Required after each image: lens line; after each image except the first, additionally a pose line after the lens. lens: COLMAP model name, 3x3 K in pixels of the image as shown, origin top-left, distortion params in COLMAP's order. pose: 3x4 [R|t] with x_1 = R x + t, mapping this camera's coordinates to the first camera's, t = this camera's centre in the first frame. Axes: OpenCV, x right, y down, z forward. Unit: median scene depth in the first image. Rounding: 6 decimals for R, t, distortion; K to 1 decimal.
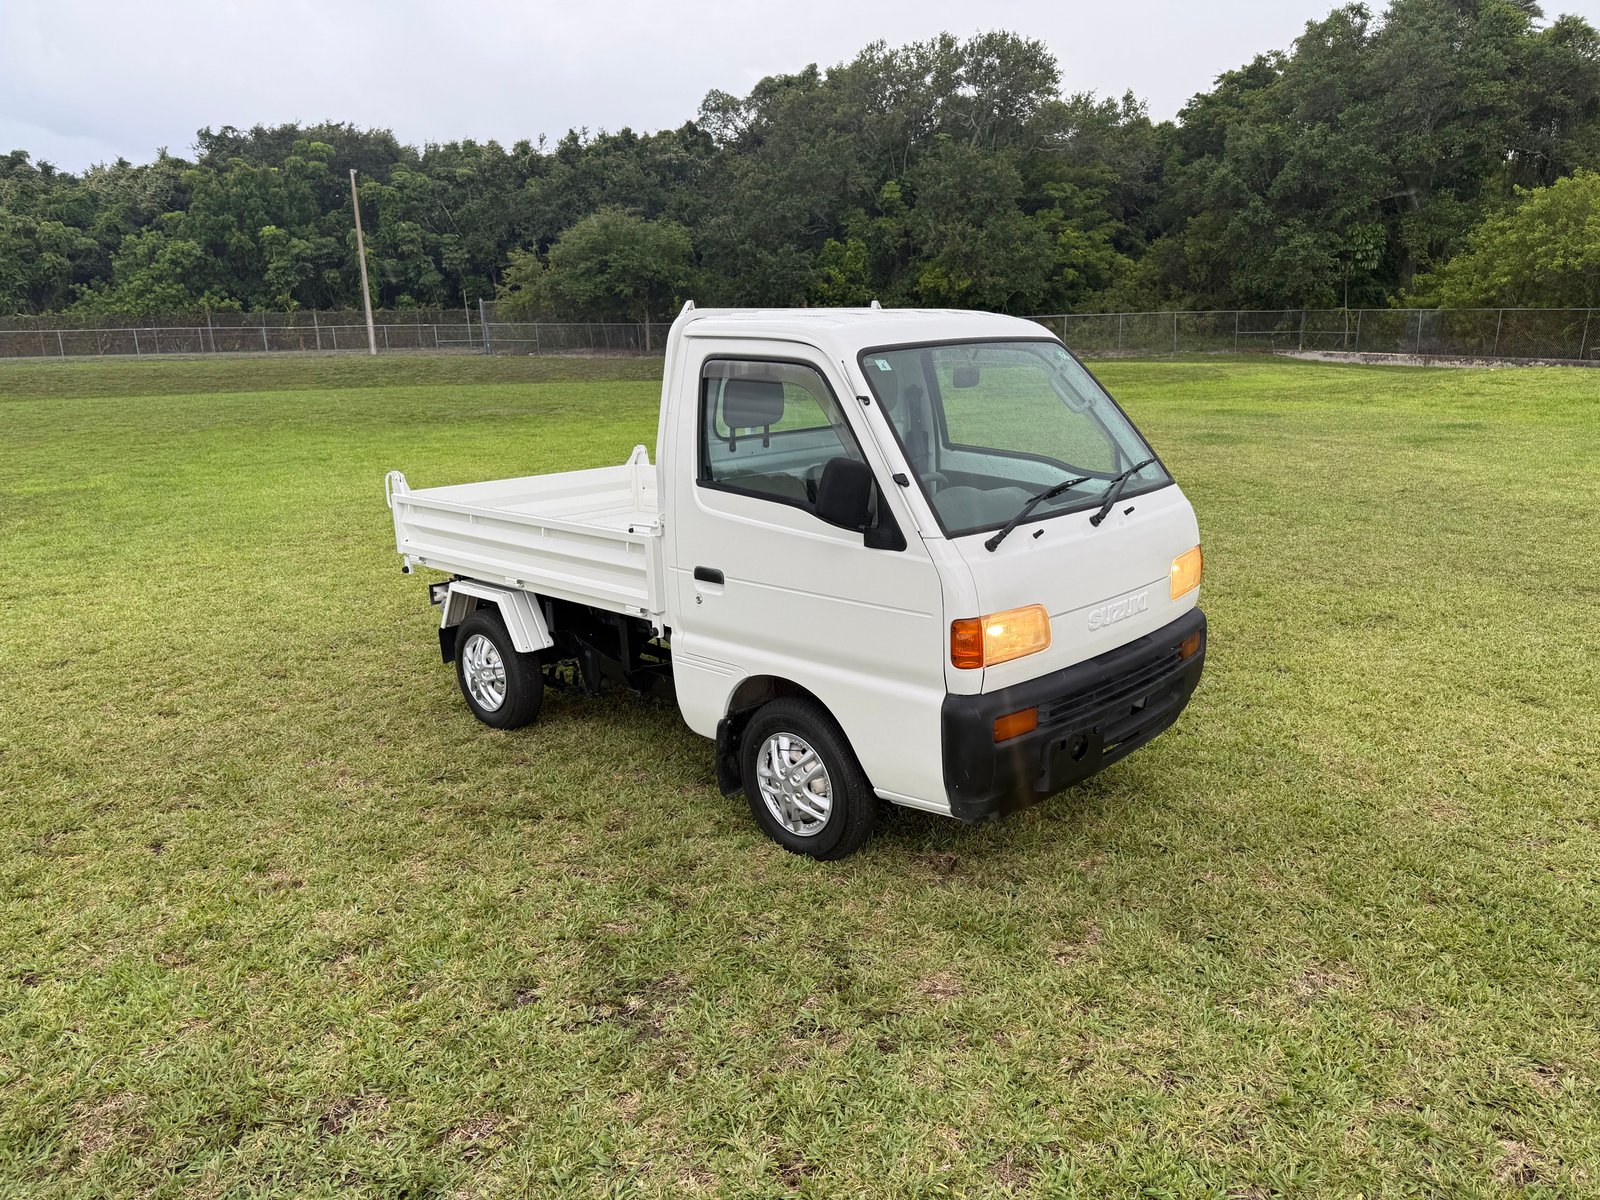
lens RADIAL K [[1110.4, 0, 867.1], [0, 1110.4, 646.4], [0, 0, 1]] dist [-0.030949, 0.003174]
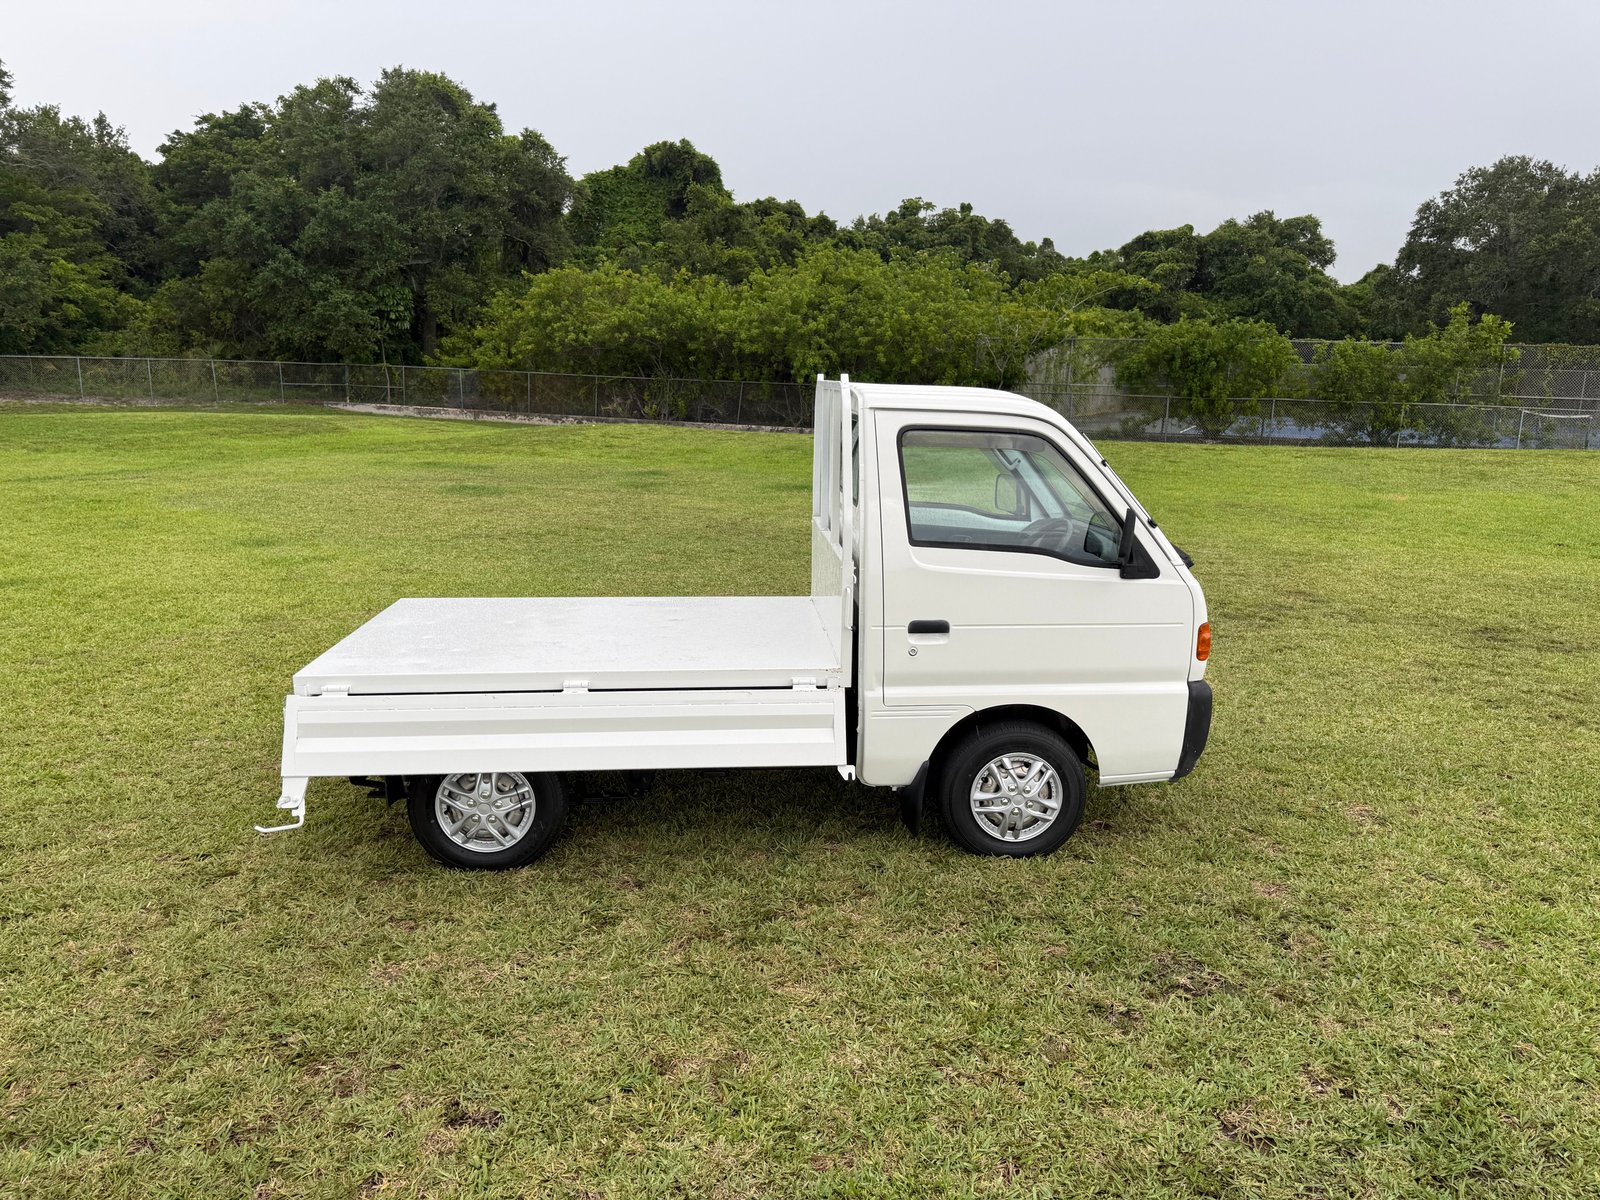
lens RADIAL K [[1093.8, 0, 789.2], [0, 1093.8, 625.2], [0, 0, 1]] dist [-0.015949, -0.002859]
pose [[0.672528, -0.118980, 0.730445, -1.038431], [0.162295, 0.986678, 0.011291, -0.103326], [-0.722057, 0.110954, 0.682878, 0.380677]]
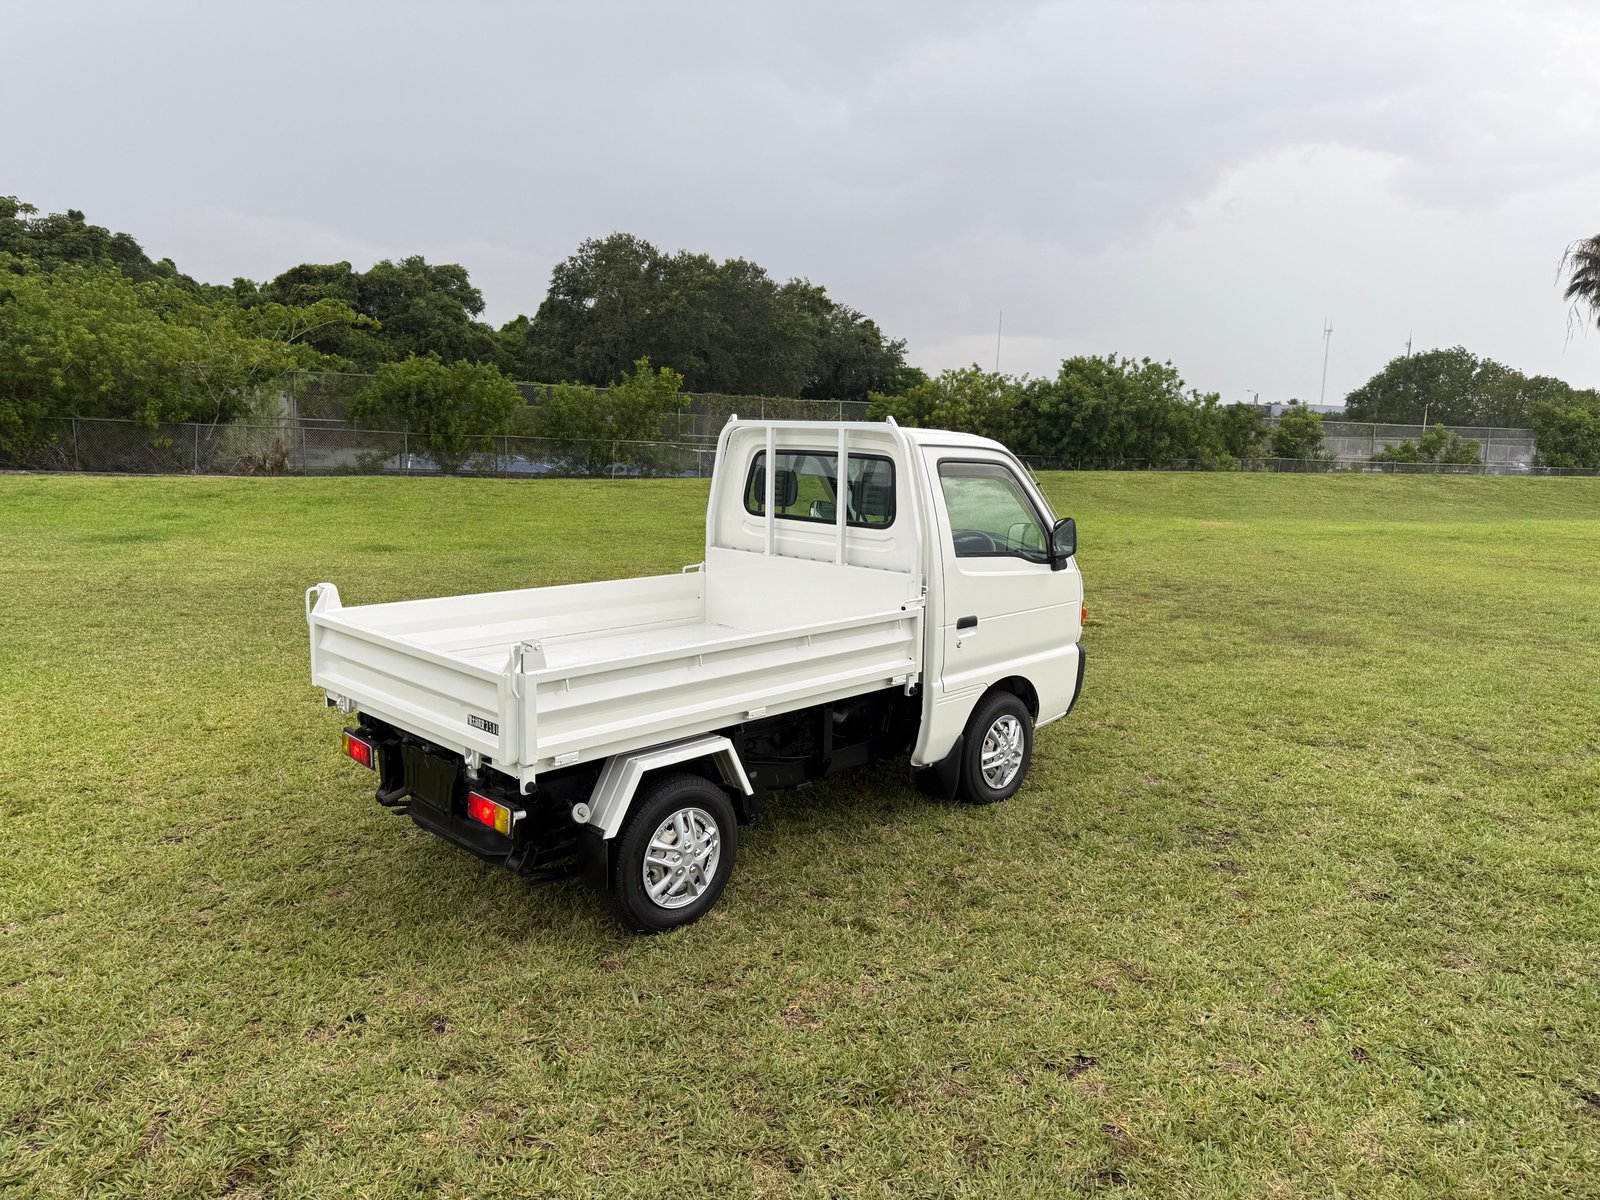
lens RADIAL K [[1093.8, 0, 789.2], [0, 1093.8, 625.2], [0, 0, 1]] dist [-0.015949, -0.002859]
pose [[0.019295, -0.134899, 0.990672, -1.471577], [0.233882, 0.963973, 0.126708, -0.283151], [-0.972073, 0.229256, 0.050150, 1.170286]]
